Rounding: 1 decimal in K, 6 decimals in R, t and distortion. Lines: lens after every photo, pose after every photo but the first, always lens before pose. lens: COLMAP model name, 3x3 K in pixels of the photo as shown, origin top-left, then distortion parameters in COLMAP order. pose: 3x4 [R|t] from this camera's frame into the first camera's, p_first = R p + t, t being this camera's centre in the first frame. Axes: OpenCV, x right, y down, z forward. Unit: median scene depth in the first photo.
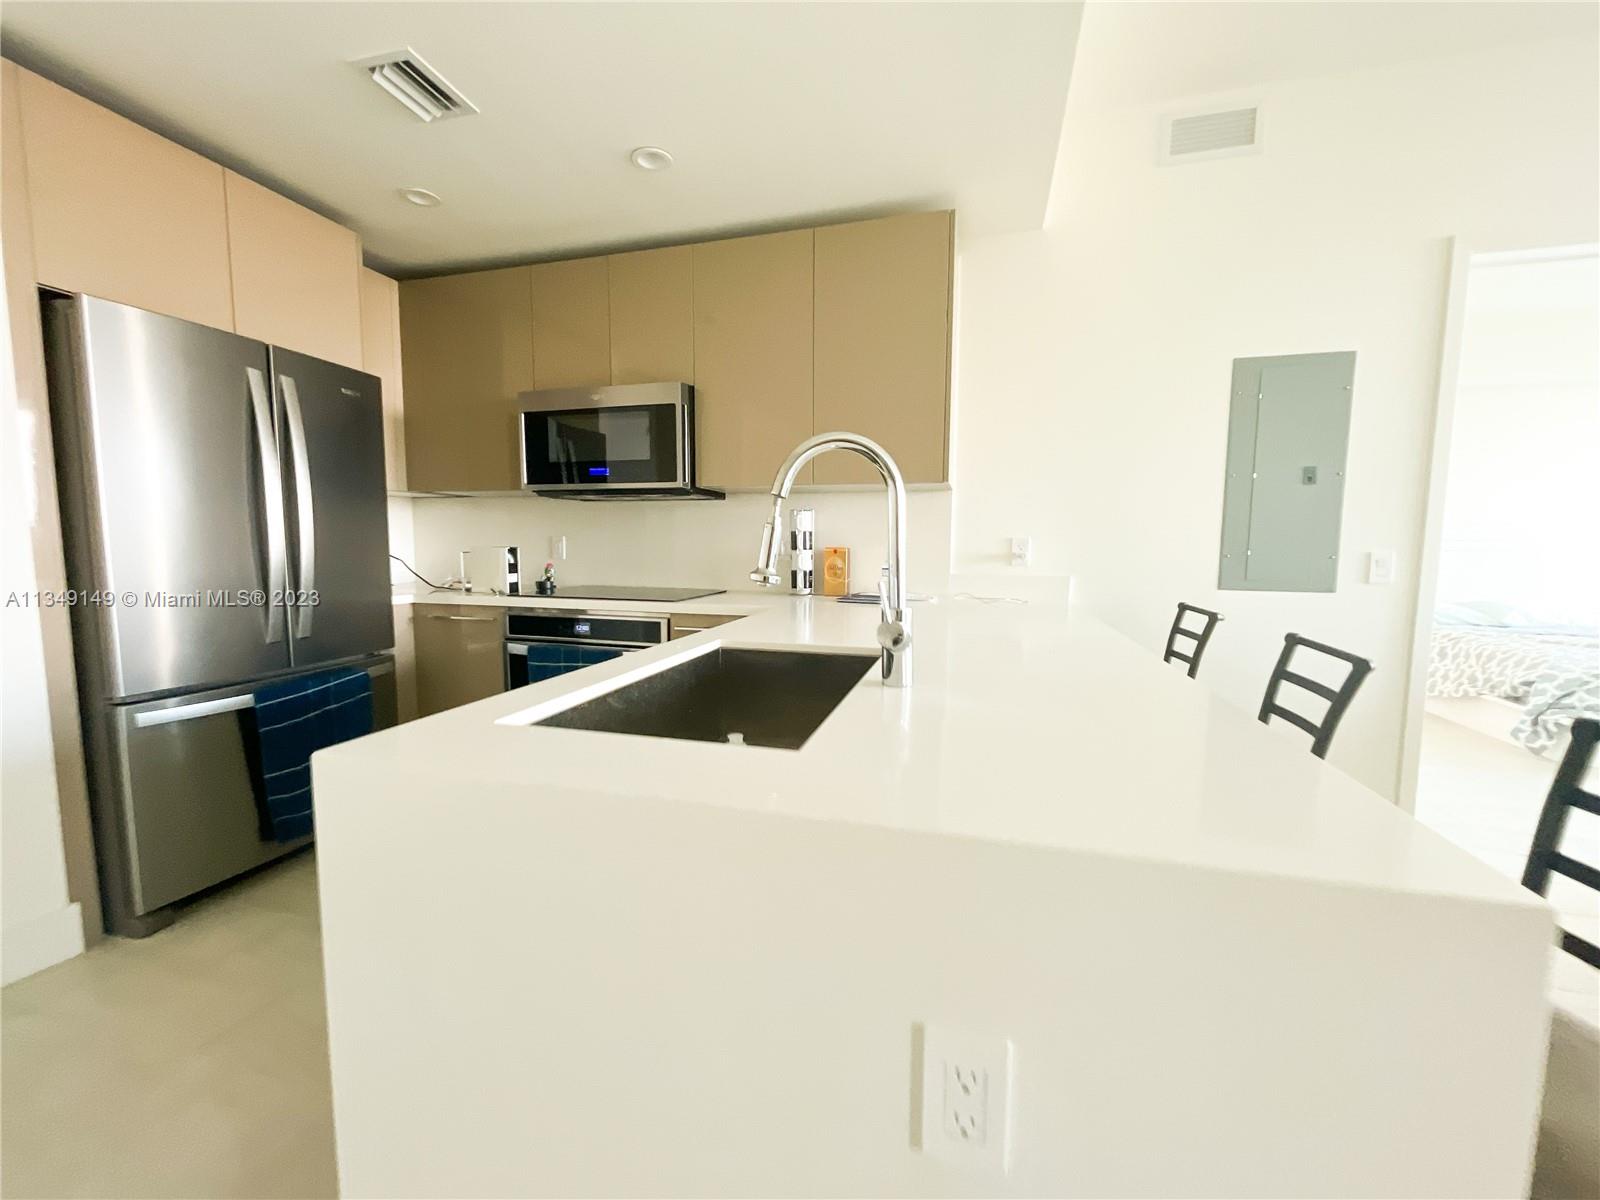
lens RADIAL K [[646.9, 0, 797.1], [0, 646.9, 604.1], [0, 0, 1]] dist [-0.000996, -0.000525]
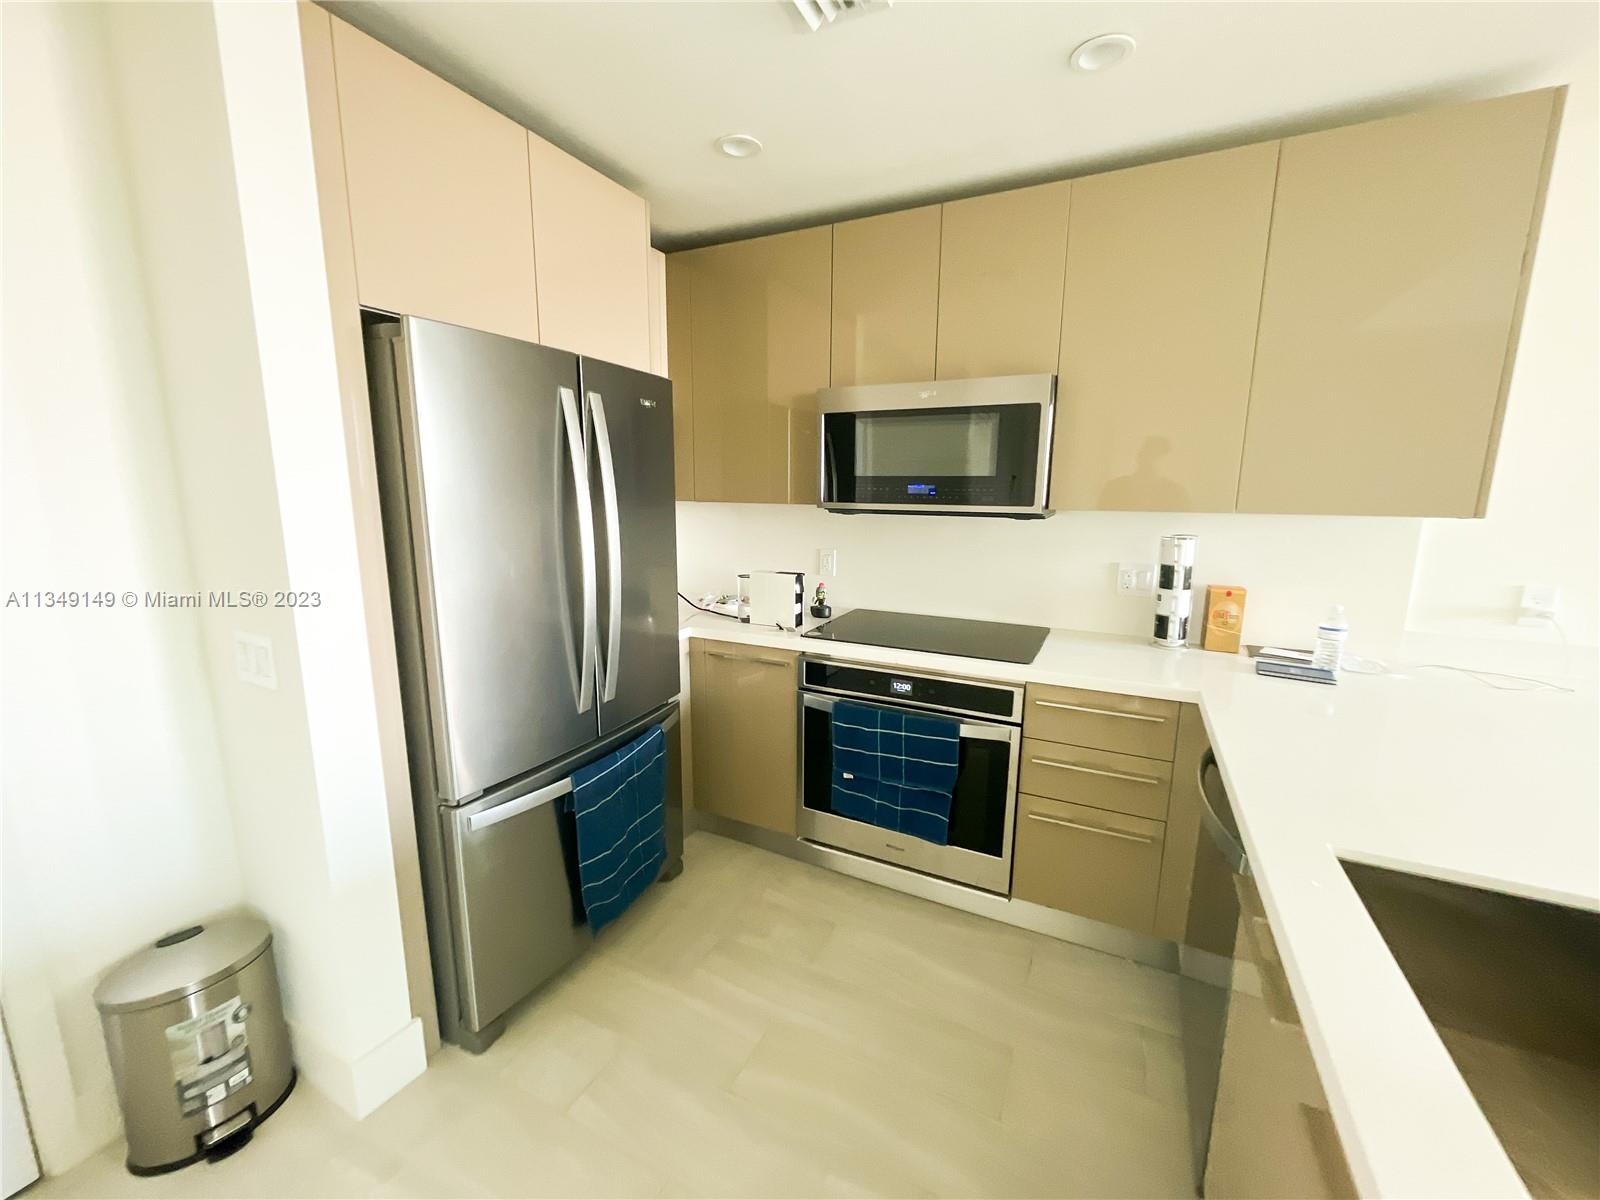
lens RADIAL K [[646.9, 0, 797.1], [0, 646.9, 604.1], [0, 0, 1]] dist [-0.000996, -0.000525]
pose [[0.981111, 0.035234, -0.190211, -0.319525], [-0.019115, 0.996118, 0.085922, -0.137865], [0.192500, -0.080663, 0.977976, 0.192265]]
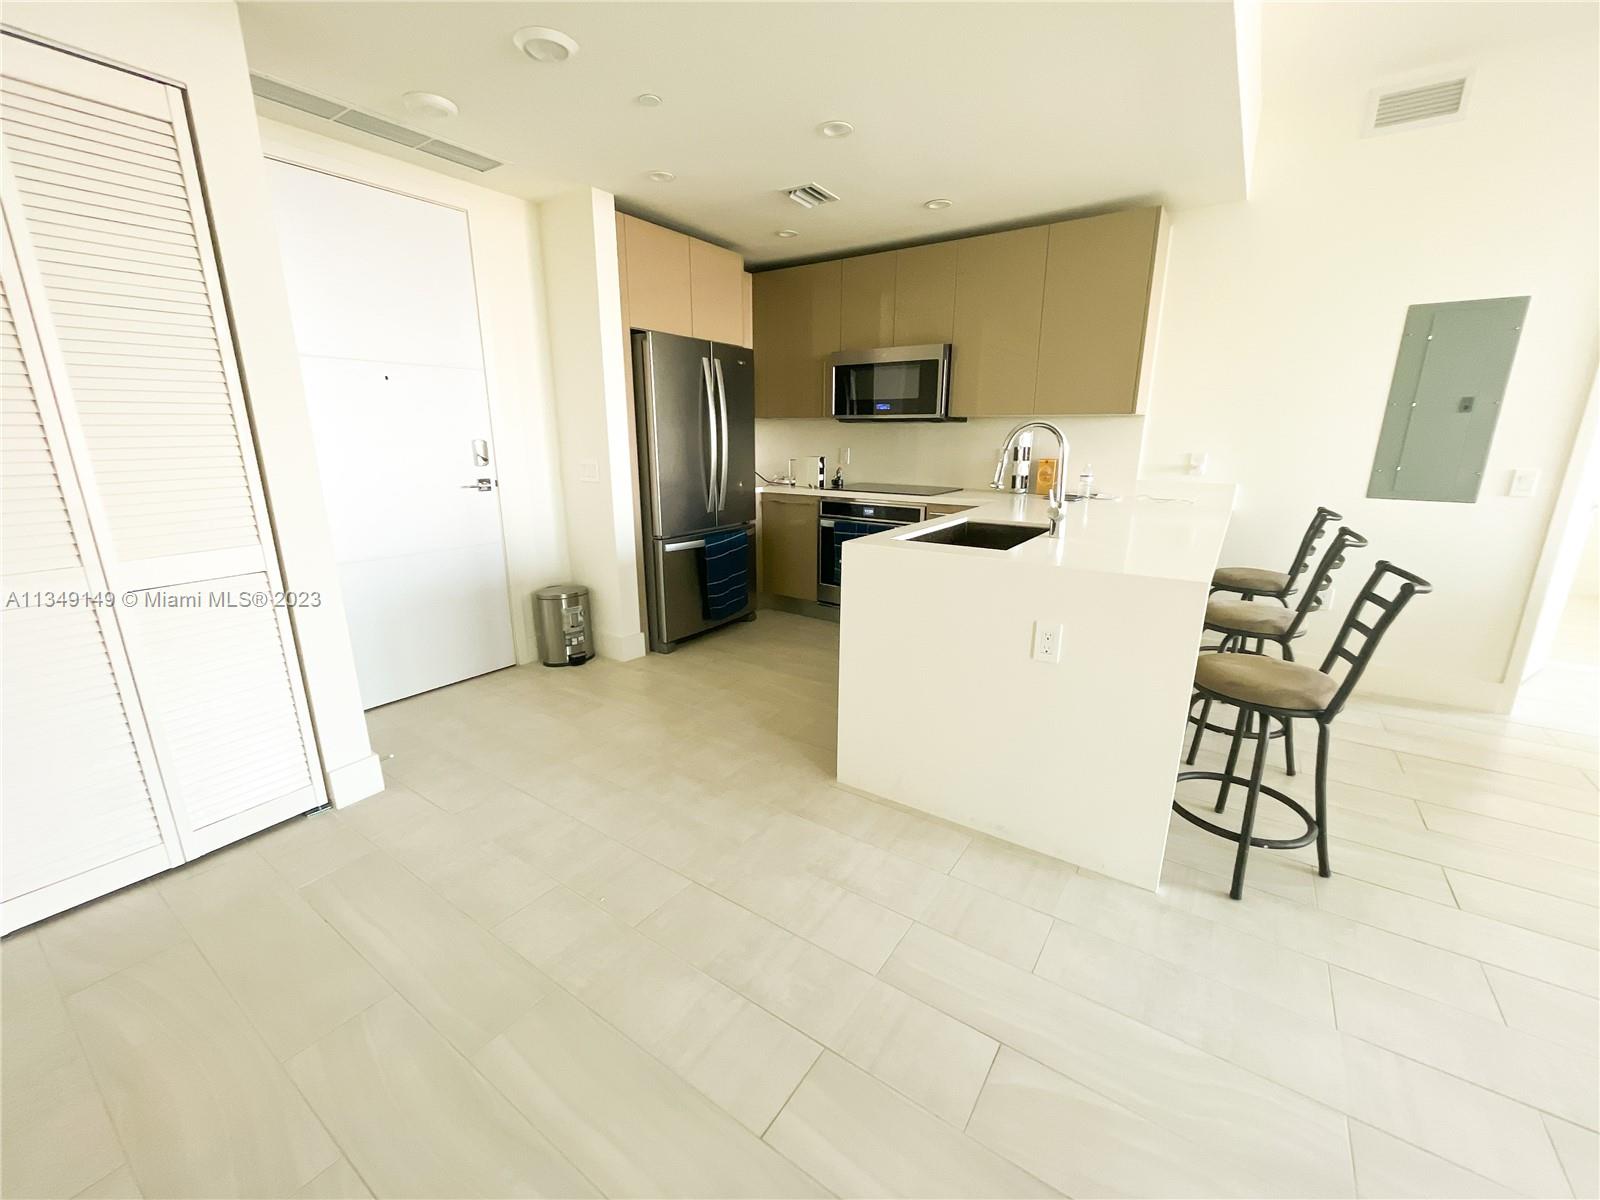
lens RADIAL K [[646.9, 0, 797.1], [0, 646.9, 604.1], [0, 0, 1]] dist [-0.000996, -0.000525]
pose [[0.946308, 0.079317, -0.313386, 0.012762], [-0.027989, 0.985895, 0.165010, 0.005332], [0.322053, -0.147379, 0.935180, -0.569559]]
